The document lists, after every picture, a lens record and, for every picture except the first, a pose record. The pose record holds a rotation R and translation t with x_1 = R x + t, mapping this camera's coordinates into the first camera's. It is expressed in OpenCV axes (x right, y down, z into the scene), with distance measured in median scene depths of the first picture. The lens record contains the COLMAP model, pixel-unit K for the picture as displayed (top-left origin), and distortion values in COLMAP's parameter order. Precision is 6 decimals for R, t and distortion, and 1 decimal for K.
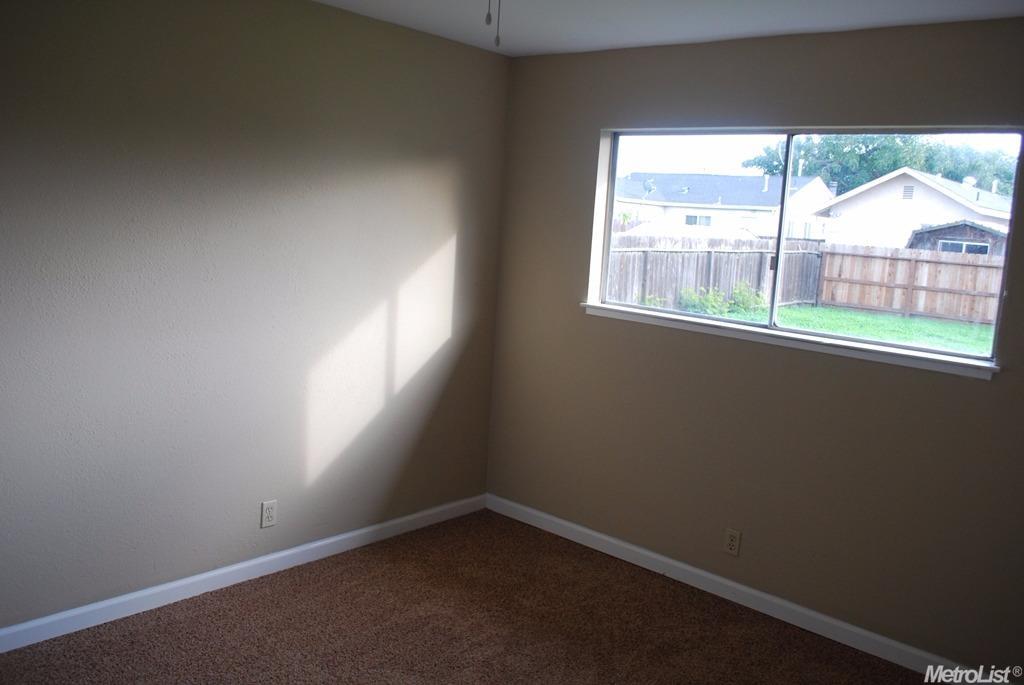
lens RADIAL K [[811.5, 0, 512.0], [0, 811.5, 342.5], [0, 0, 1]] dist [-0.083378, 0.007571]
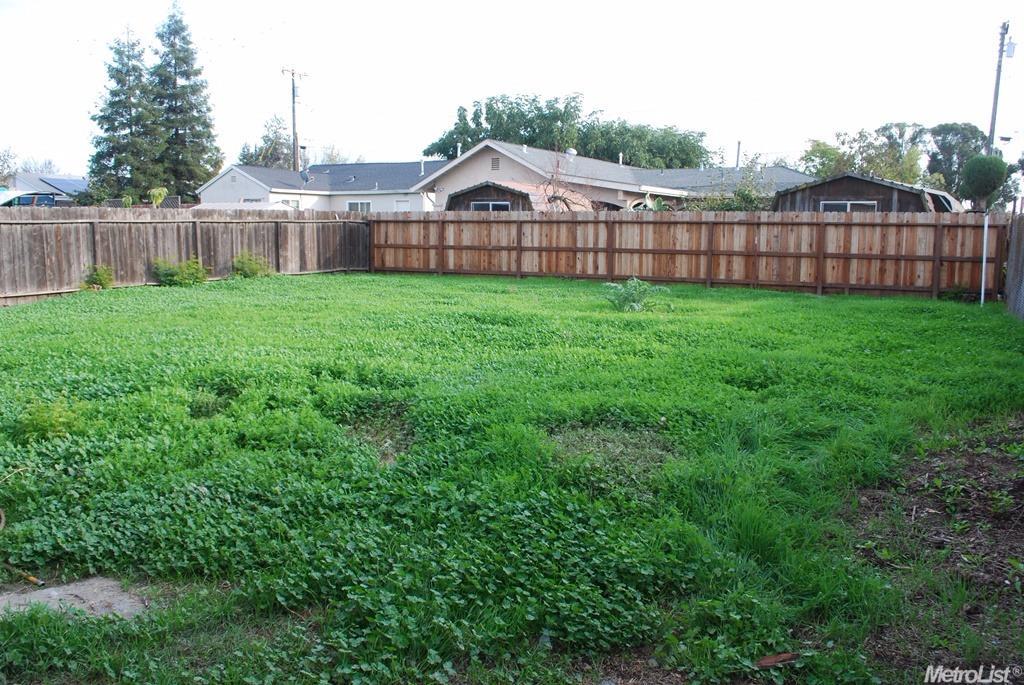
lens RADIAL K [[811.5, 0, 512.0], [0, 811.5, 342.5], [0, 0, 1]] dist [-0.083378, 0.007571]
pose [[0.973004, -0.082117, 0.215686, 0.352444], [0.083396, 0.996511, 0.003184, 0.062562], [-0.215195, 0.014889, 0.976458, -0.076725]]
